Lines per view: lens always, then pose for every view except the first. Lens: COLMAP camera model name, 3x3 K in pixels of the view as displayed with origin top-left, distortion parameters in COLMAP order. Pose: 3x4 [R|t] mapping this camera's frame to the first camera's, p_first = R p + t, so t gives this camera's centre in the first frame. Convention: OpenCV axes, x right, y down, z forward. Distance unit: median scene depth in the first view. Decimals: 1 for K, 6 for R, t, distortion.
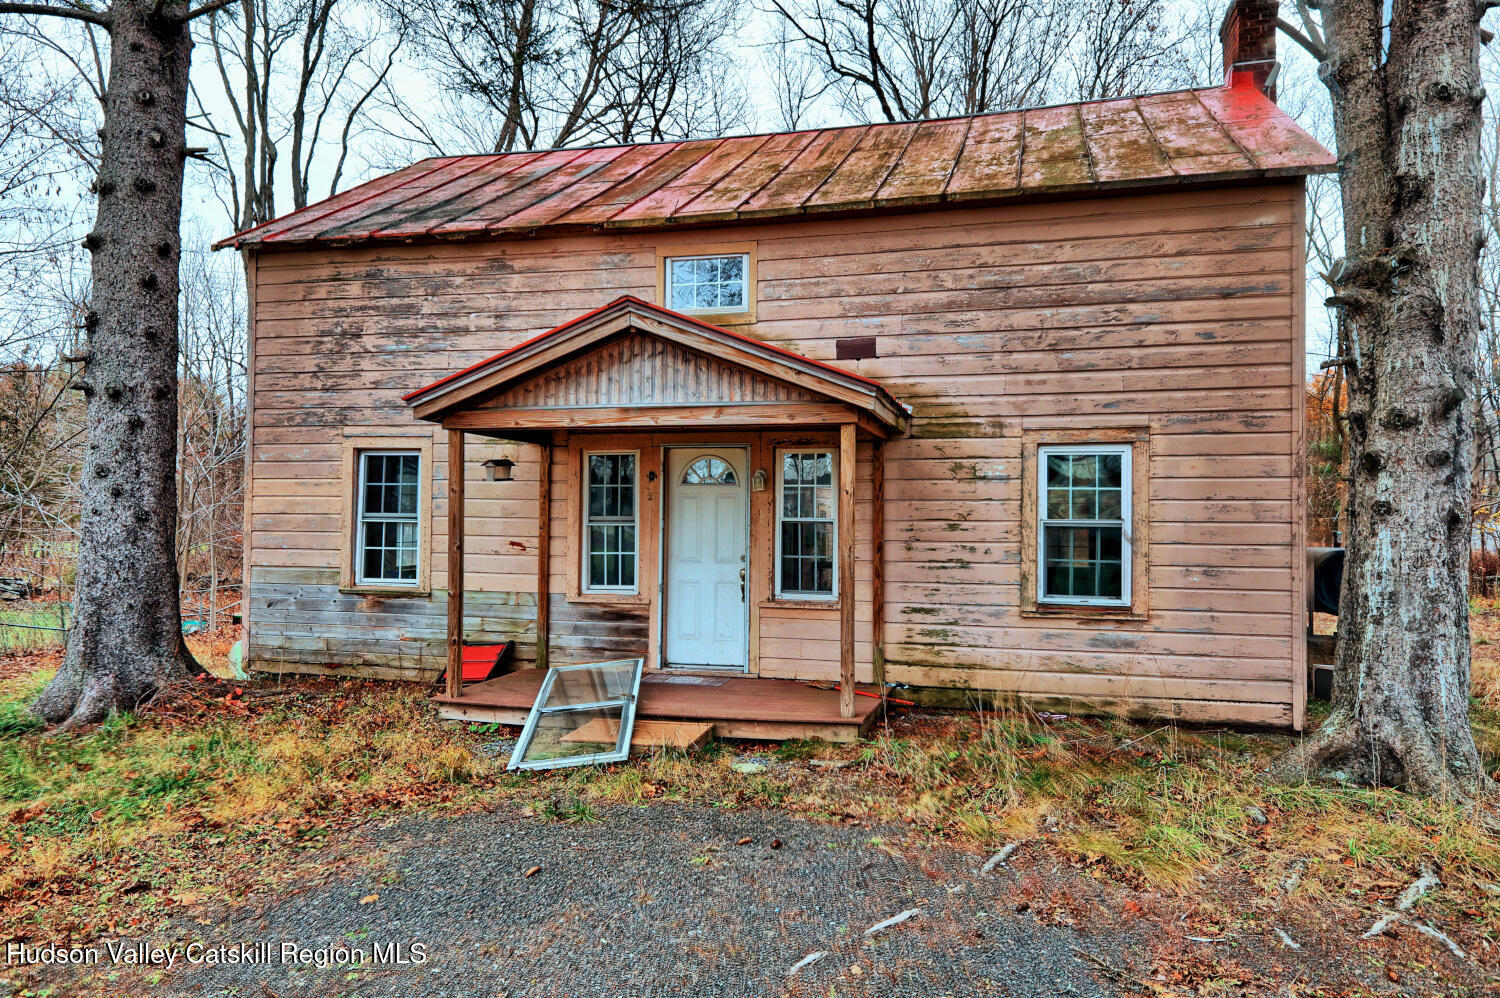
lens RADIAL K [[1130.9, 0, 743.6], [0, 1130.9, 522.9], [0, 0, 1]] dist [0.046820, -0.076466]
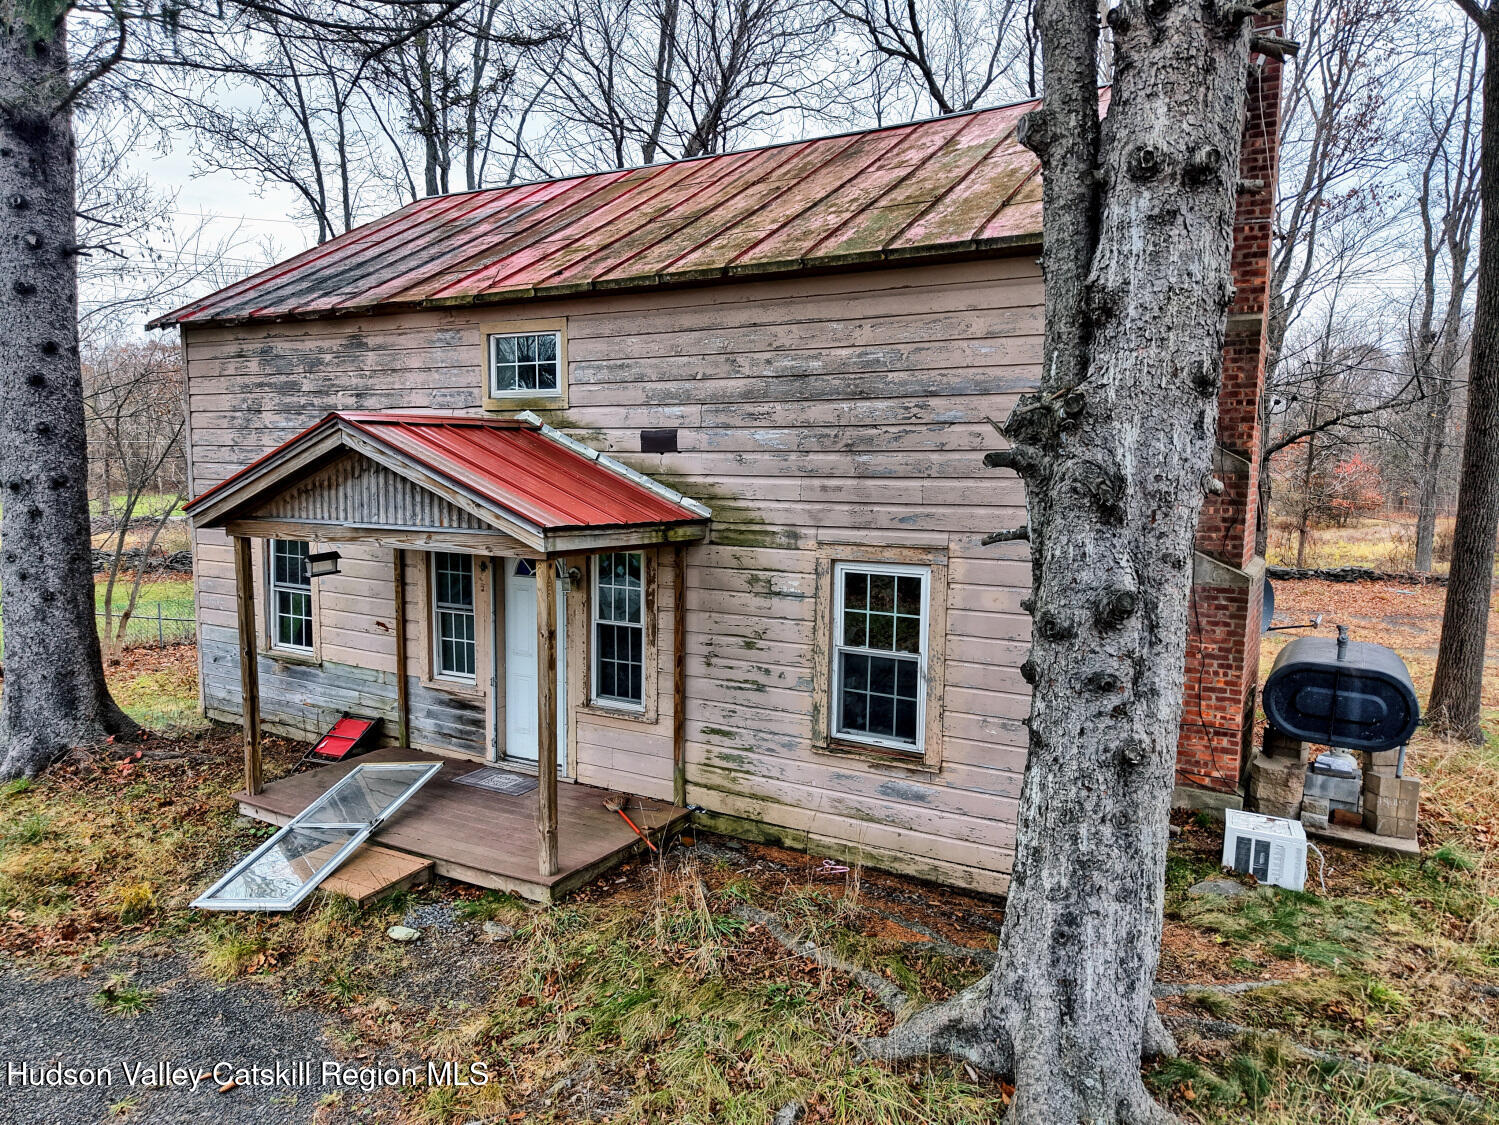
lens RADIAL K [[1057.2, 0, 741.1], [0, 1057.2, 603.7], [0, 0, 1]] dist [0.039873, -0.064120]
pose [[0.963776, 0.038190, -0.263964, 0.402673], [-0.002892, 0.991134, 0.132835, -0.142083], [0.266697, -0.127260, 0.955342, 0.202083]]
